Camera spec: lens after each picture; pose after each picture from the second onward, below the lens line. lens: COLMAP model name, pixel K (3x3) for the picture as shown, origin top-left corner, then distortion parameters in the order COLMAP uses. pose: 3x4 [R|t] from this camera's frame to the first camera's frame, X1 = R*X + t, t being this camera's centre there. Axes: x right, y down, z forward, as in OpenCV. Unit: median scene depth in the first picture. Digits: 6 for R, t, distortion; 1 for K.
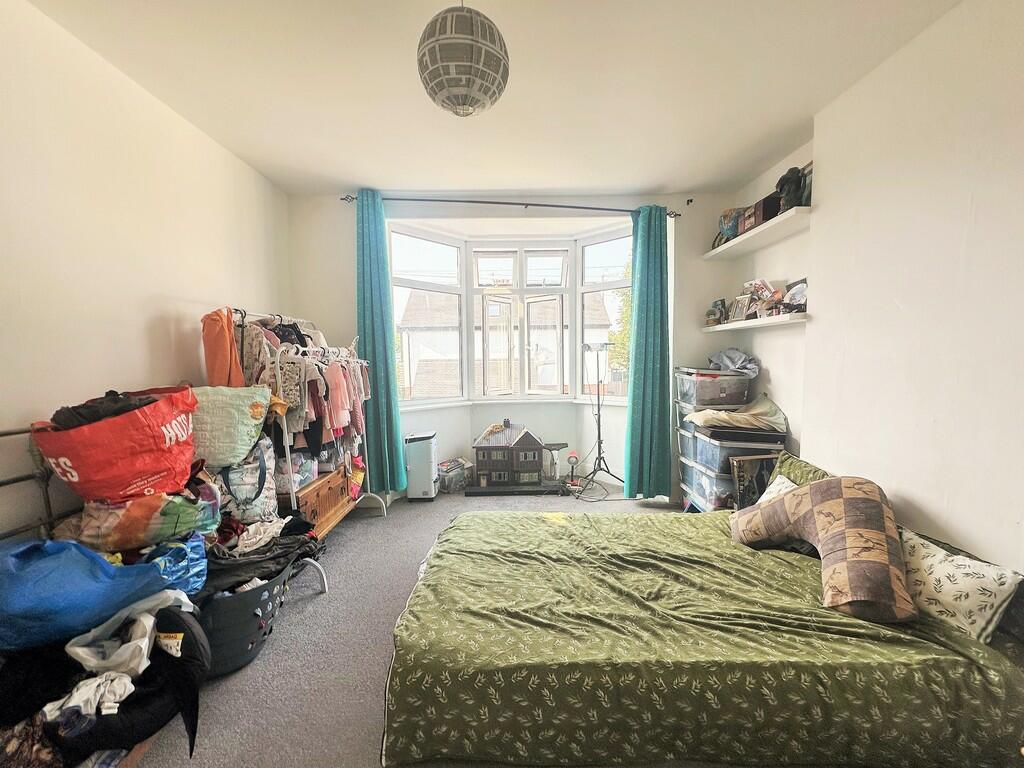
lens RADIAL K [[431.3, 0, 509.1], [0, 431.3, 389.6], [0, 0, 1]] dist [-0.002371, 0.000498]
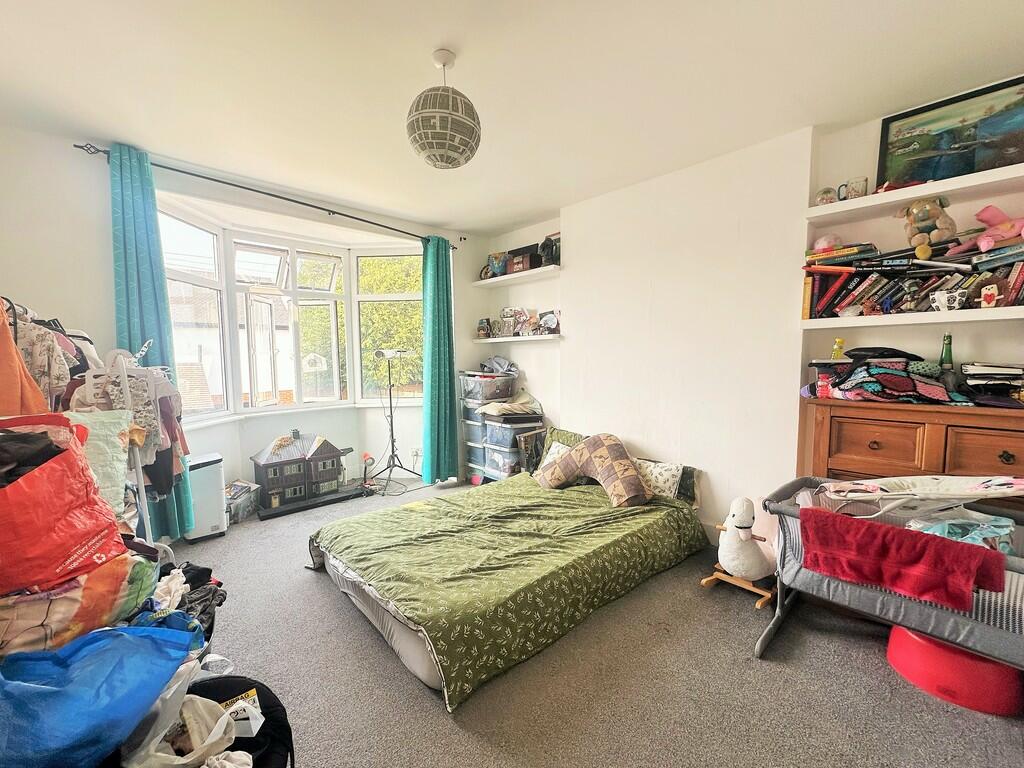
lens RADIAL K [[431.3, 0, 509.1], [0, 431.3, 389.6], [0, 0, 1]] dist [-0.002371, 0.000498]
pose [[0.734073, -0.049509, 0.677263, -0.425201], [0.053818, 0.998443, 0.014655, -0.011119], [-0.676935, 0.025691, 0.735595, -0.004760]]
